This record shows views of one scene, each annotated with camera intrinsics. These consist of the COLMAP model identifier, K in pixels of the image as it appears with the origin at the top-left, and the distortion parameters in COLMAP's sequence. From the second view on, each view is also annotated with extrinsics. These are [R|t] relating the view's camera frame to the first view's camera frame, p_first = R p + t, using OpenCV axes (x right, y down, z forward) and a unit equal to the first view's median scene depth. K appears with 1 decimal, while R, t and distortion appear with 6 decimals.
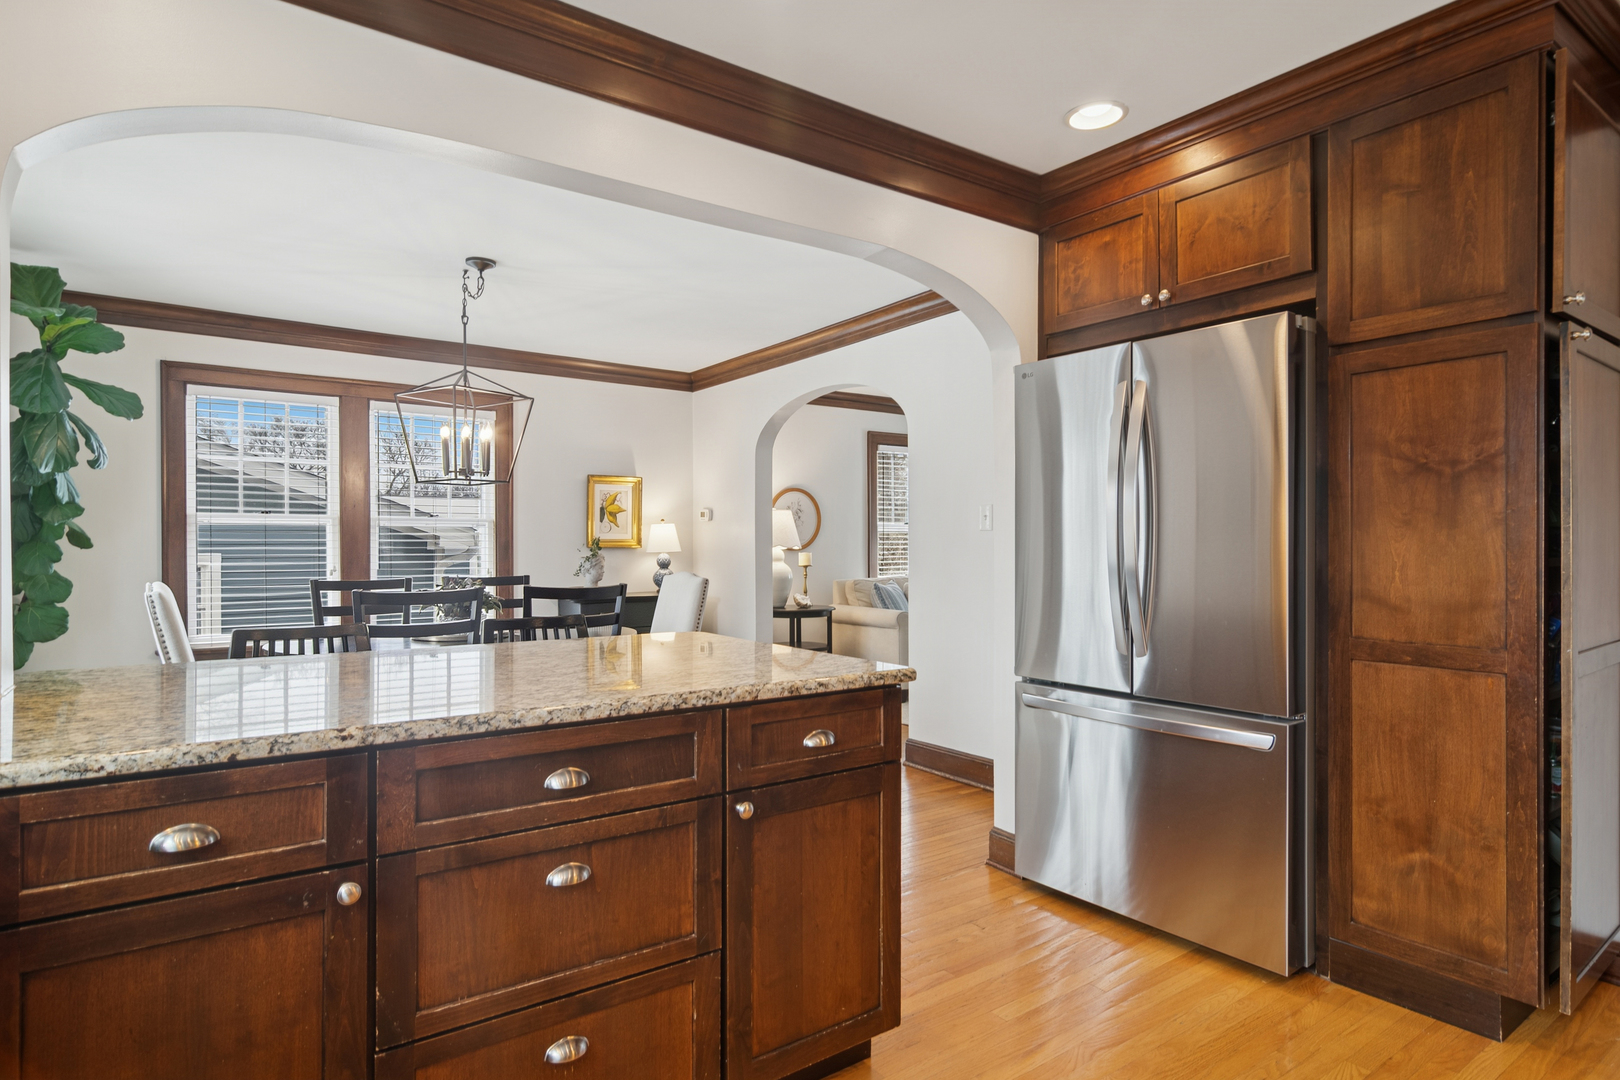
lens RADIAL K [[893.6, 0, 810.0], [0, 893.6, 540.0], [0, 0, 1]] dist [-0.000331, 0.000902]
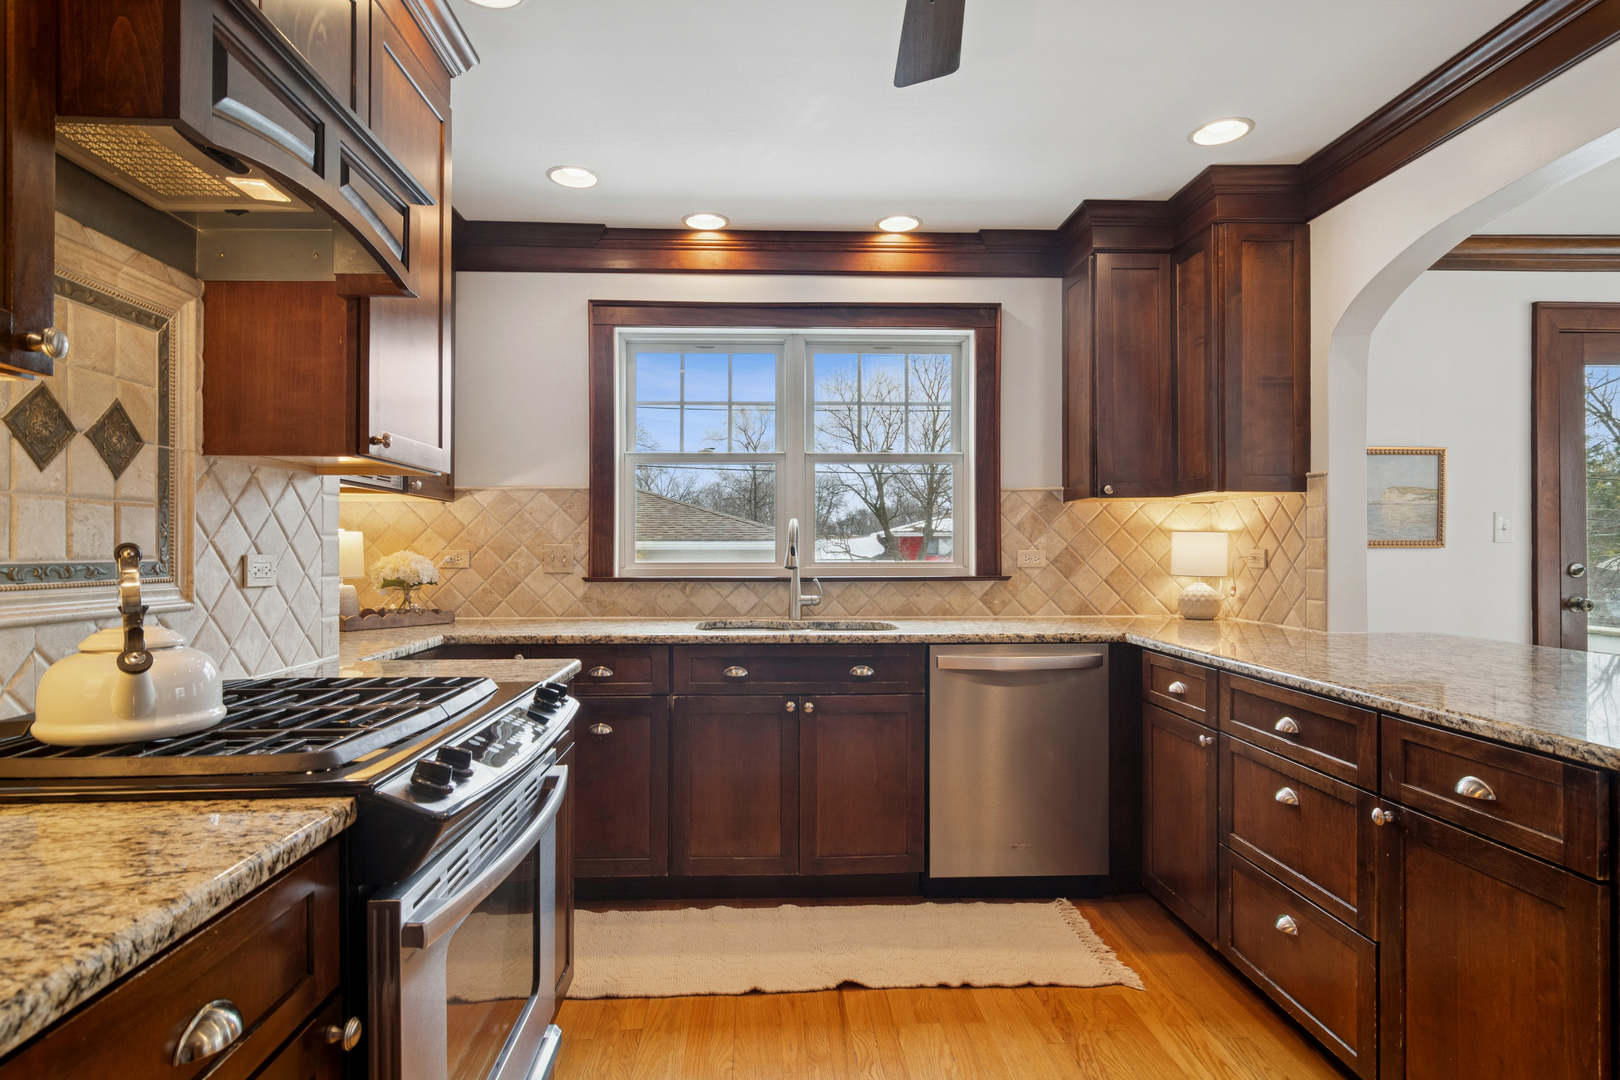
lens RADIAL K [[893.6, 0, 810.0], [0, 893.6, 540.0], [0, 0, 1]] dist [-0.000331, 0.000902]
pose [[-0.547437, -0.009087, -0.836798, 1.106010], [0.001657, 0.999927, -0.011943, 0.000607], [0.836845, -0.007924, -0.547382, 0.995629]]
